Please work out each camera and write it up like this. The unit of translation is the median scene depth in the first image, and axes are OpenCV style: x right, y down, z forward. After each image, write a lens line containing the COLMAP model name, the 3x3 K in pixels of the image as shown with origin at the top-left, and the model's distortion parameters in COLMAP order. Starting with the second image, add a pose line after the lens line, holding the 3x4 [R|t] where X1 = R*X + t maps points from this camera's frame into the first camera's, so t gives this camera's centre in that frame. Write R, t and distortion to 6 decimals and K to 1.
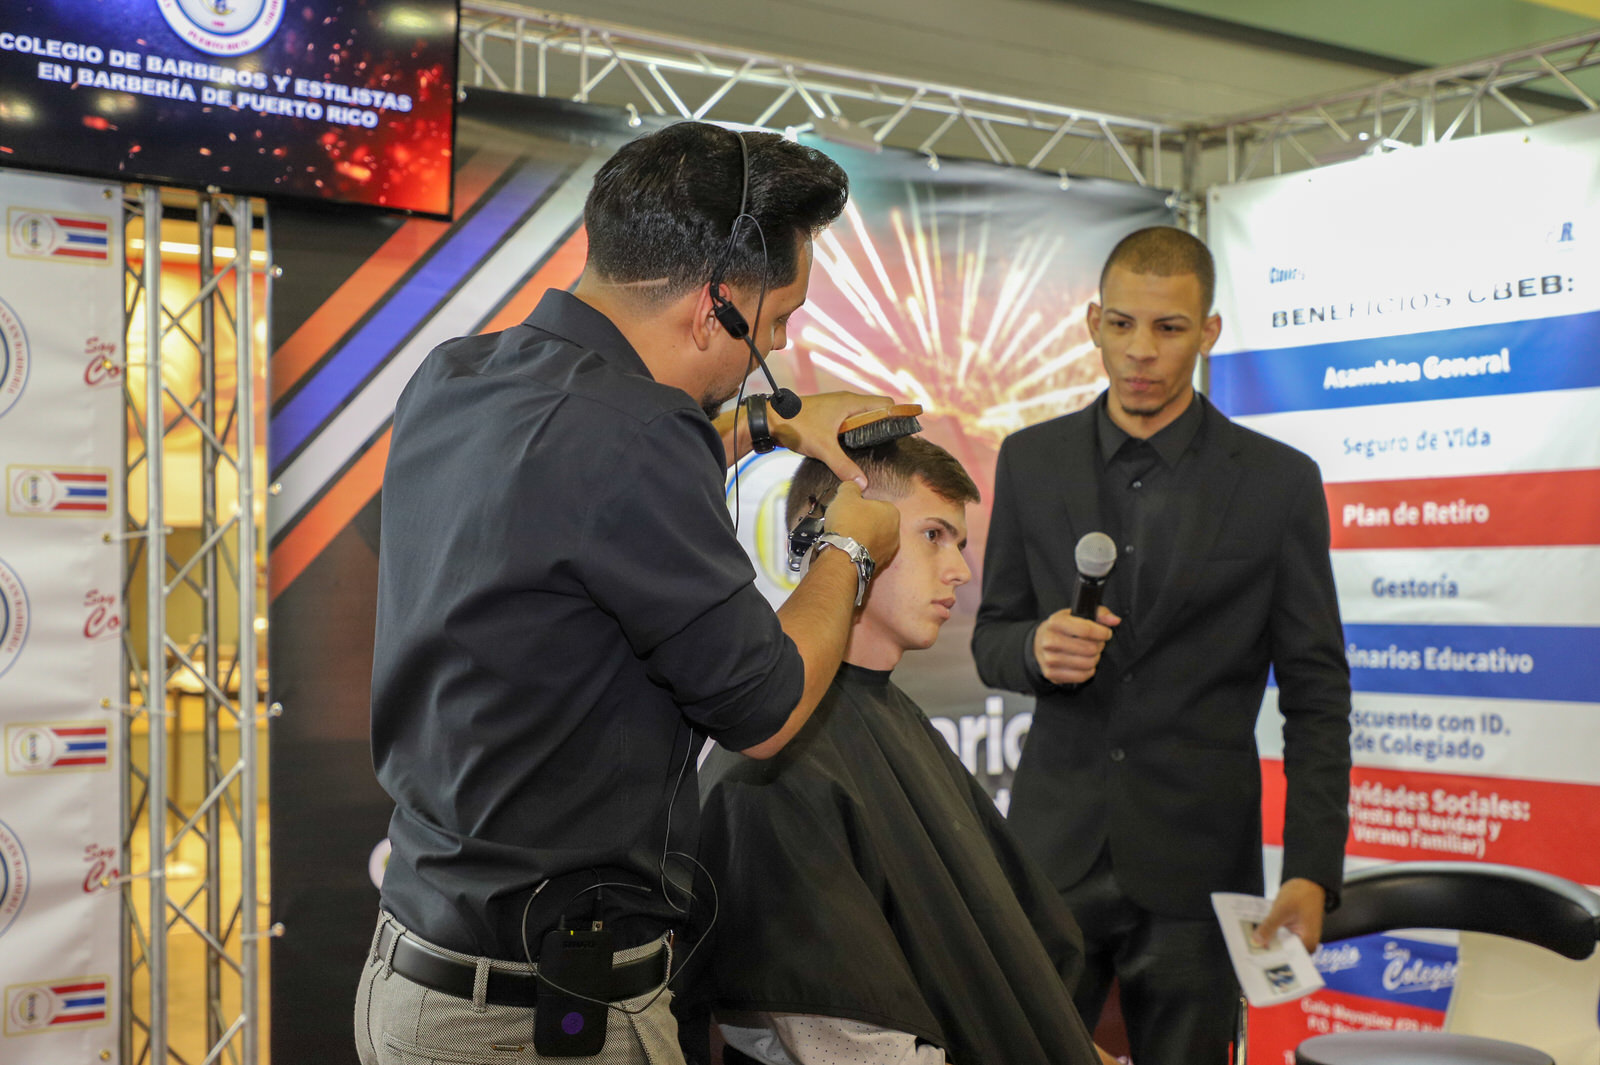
lens RADIAL K [[2159.3, 0, 788.3], [0, 2159.3, 540.1], [0, 0, 1]] dist [0.023669, 0.053950]
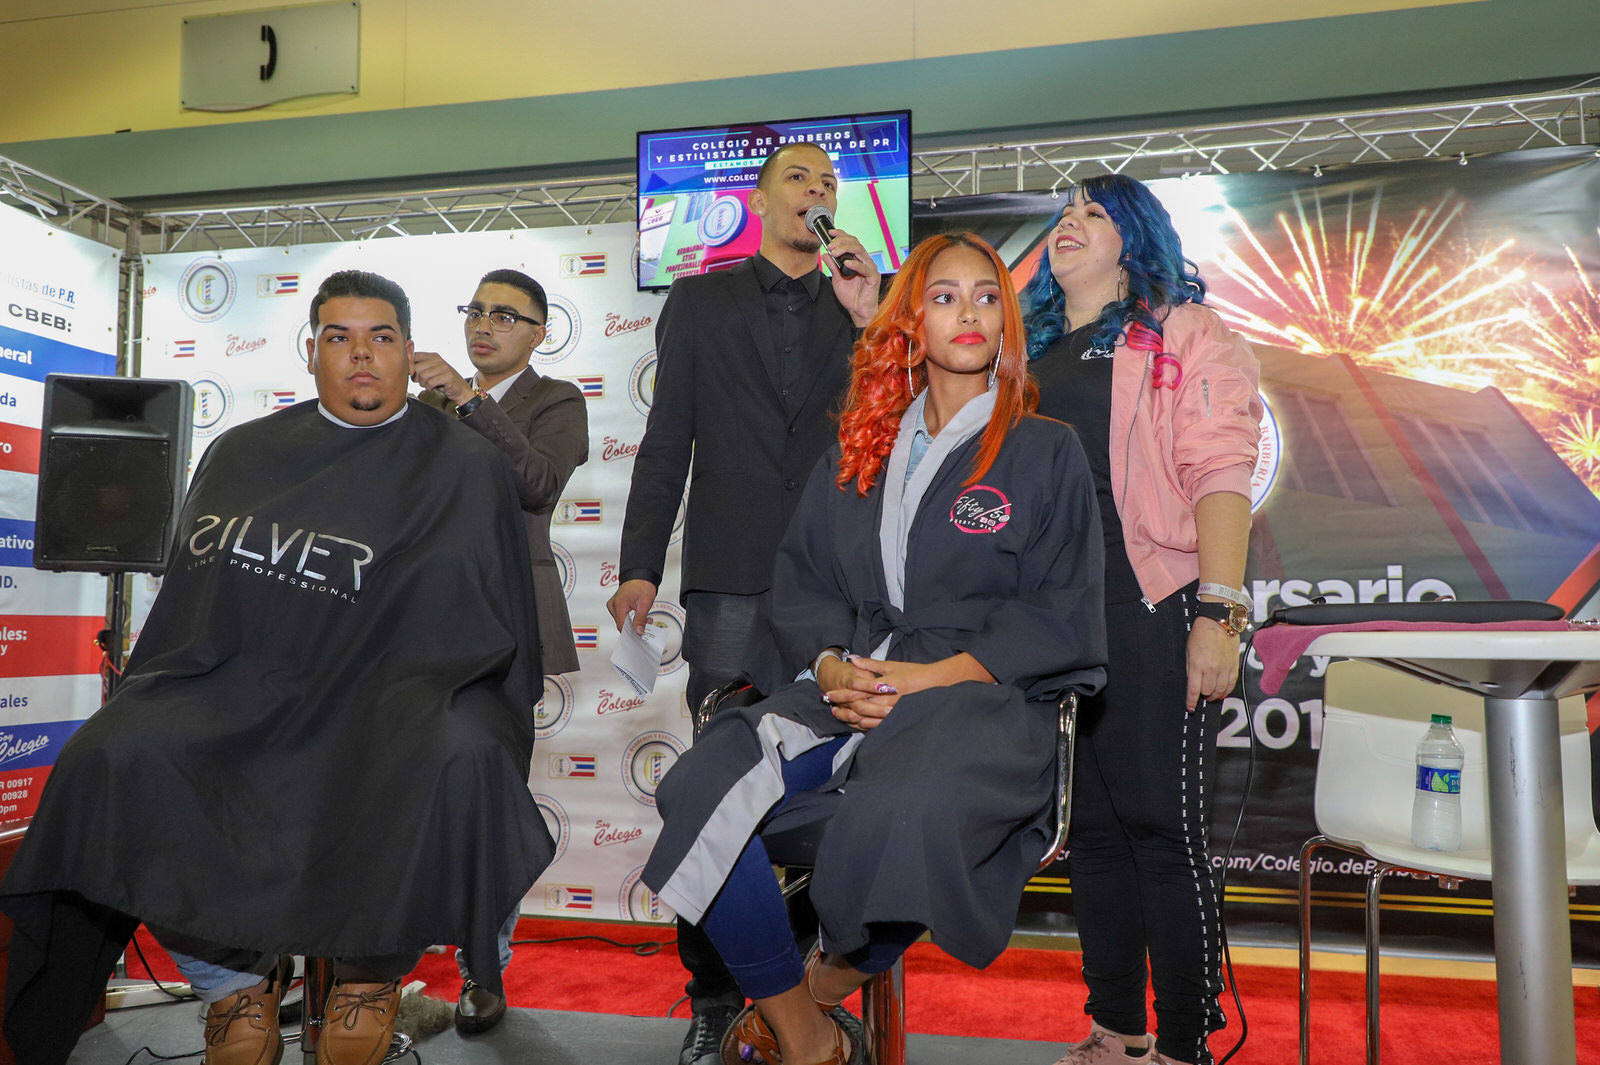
lens RADIAL K [[1207.1, 0, 814.1], [0, 1207.1, 538.6], [0, 0, 1]] dist [0.018359, 0.000741]
pose [[0.650514, -0.054806, -0.757514, 0.430963], [0.010568, 0.997950, -0.063127, 0.101918], [0.759421, 0.033060, 0.649759, 0.270304]]
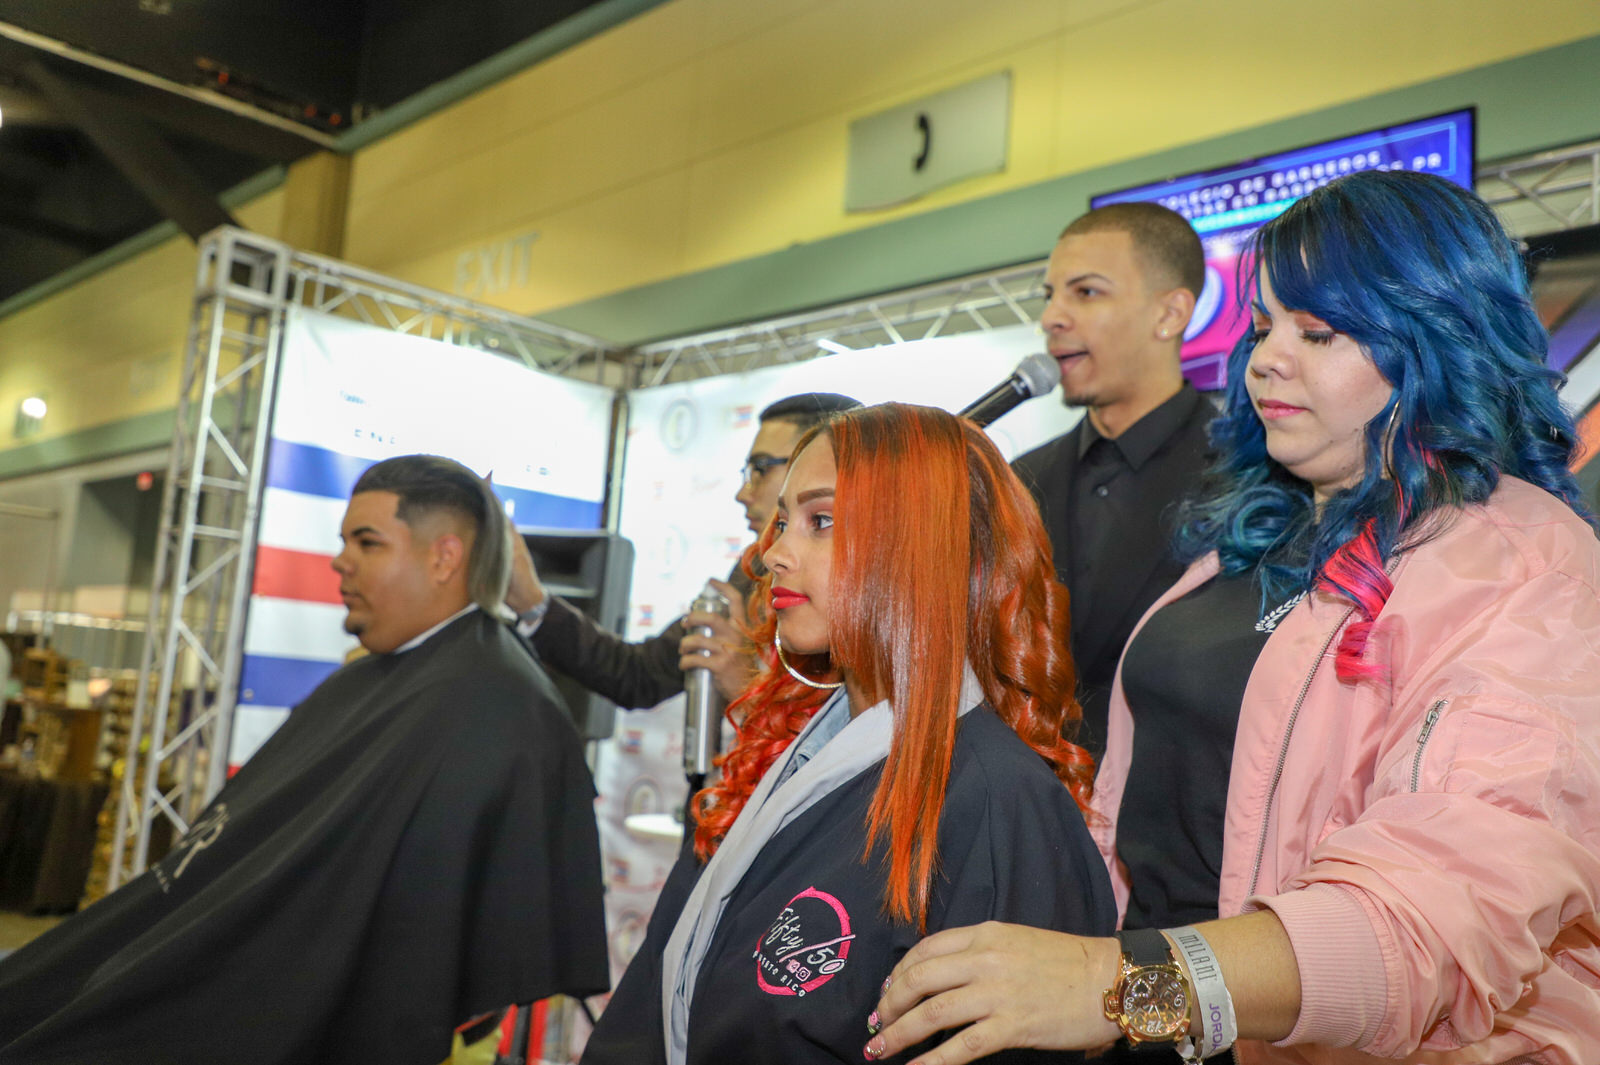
lens RADIAL K [[1413.3, 0, 796.0], [0, 1413.3, 533.1], [0, 0, 1]] dist [0.037024, 0.000521]
pose [[0.124105, -0.117654, -0.985269, 0.417373], [-0.065356, 0.989820, -0.126430, 0.041441], [0.990114, 0.080084, 0.115152, 0.494364]]
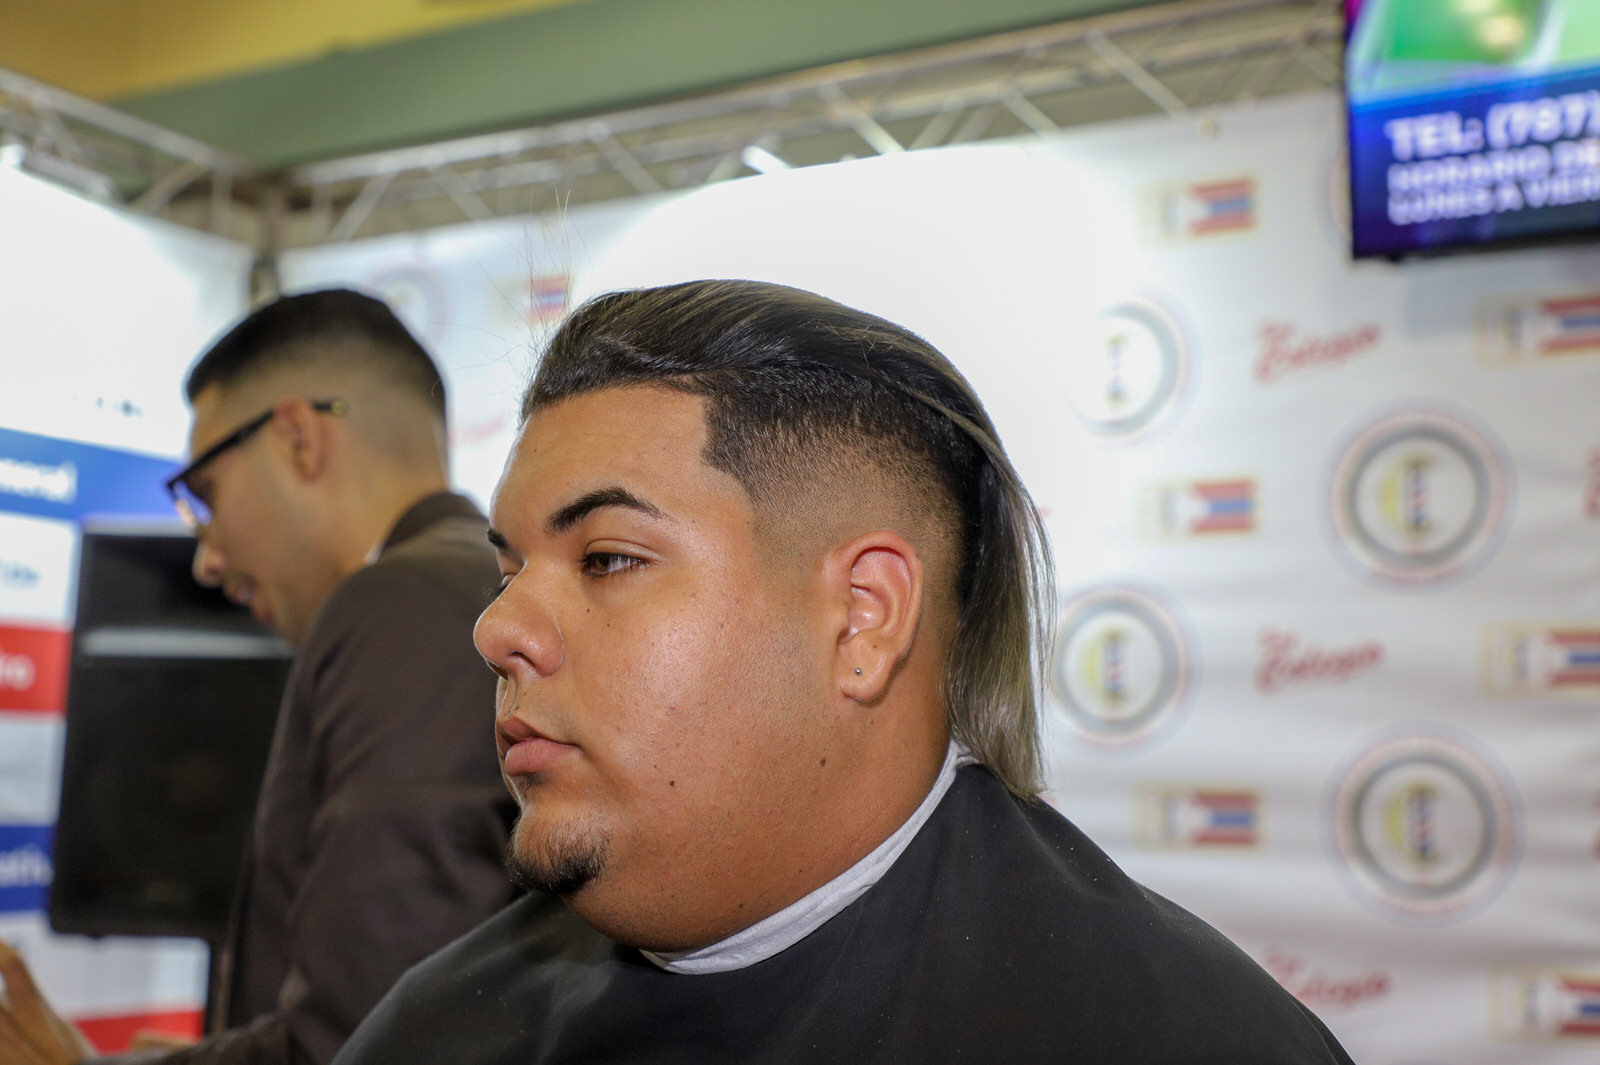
lens RADIAL K [[2036.0, 0, 815.5], [0, 2036.0, 538.2], [0, 0, 1]] dist [0.017903, 0.009166]
pose [[0.387554, -0.115396, -0.914596, 0.165379], [-0.003915, 0.991919, -0.126811, 0.020559], [0.921839, 0.052727, 0.383970, 0.375353]]
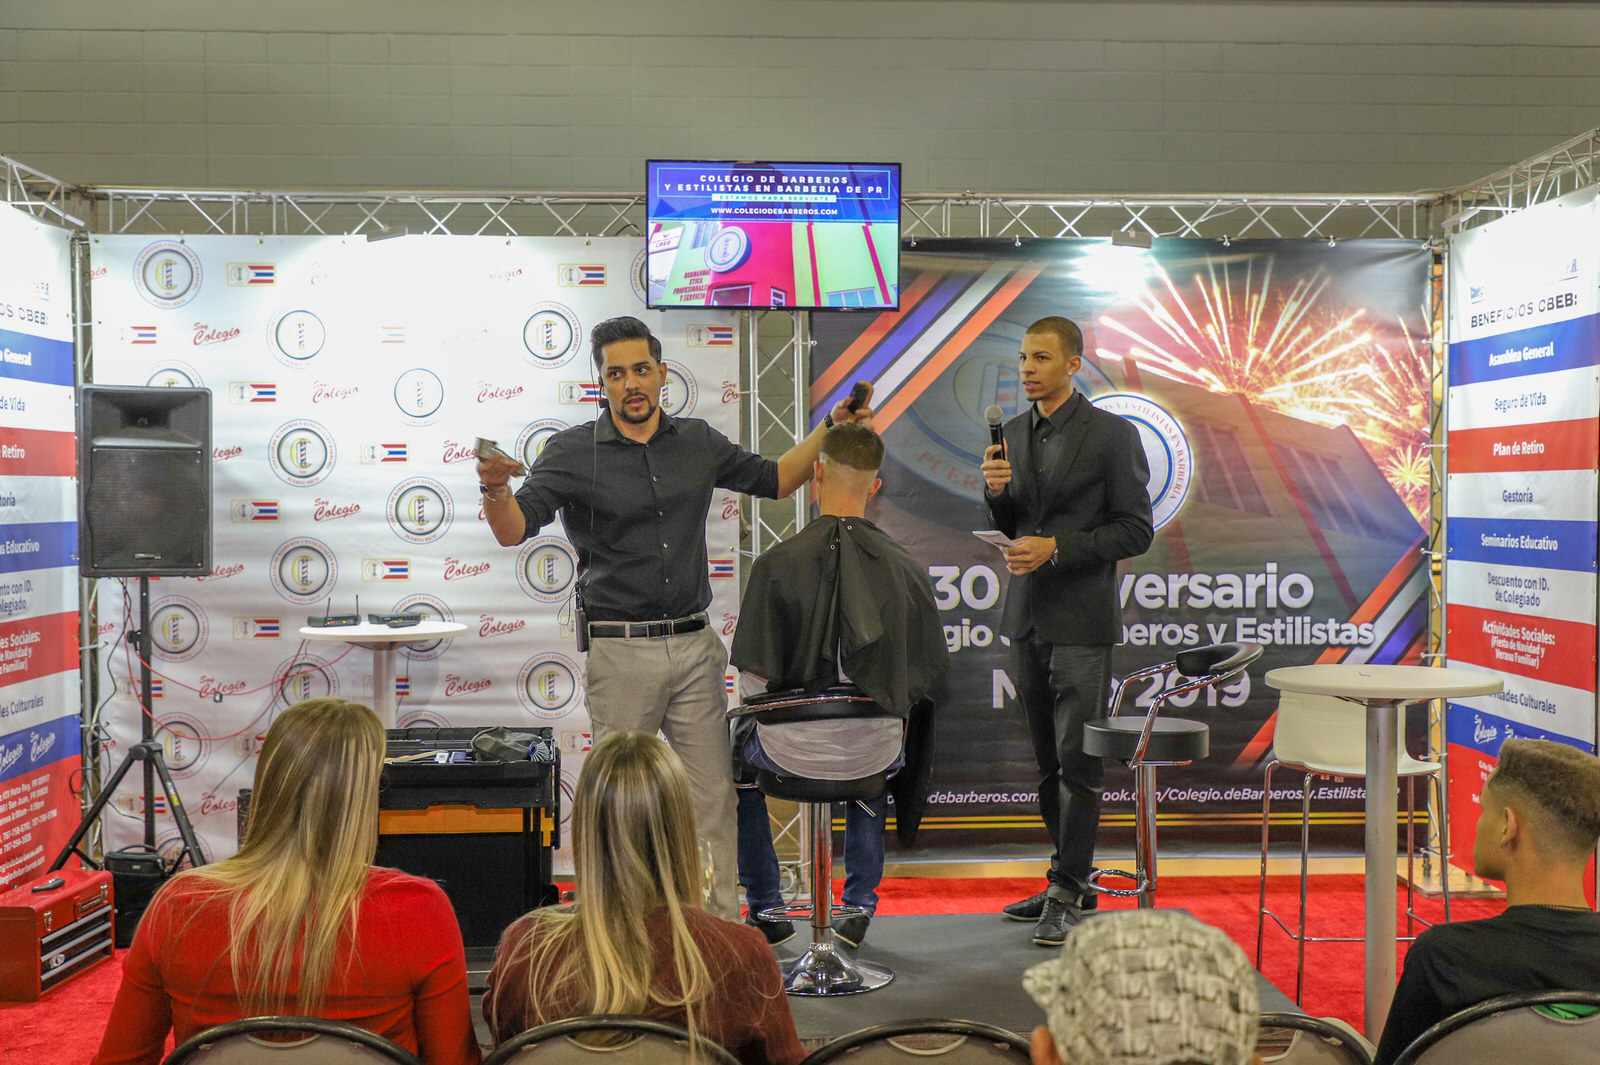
lens RADIAL K [[1756.3, 0, 807.2], [0, 1756.3, 555.9], [0, 0, 1]] dist [-0.009812, -0.003920]
pose [[0.826065, 0.019667, -0.563232, 0.574690], [0.012602, 0.998496, 0.053348, -0.008707], [0.563435, -0.051166, 0.824575, -0.321615]]
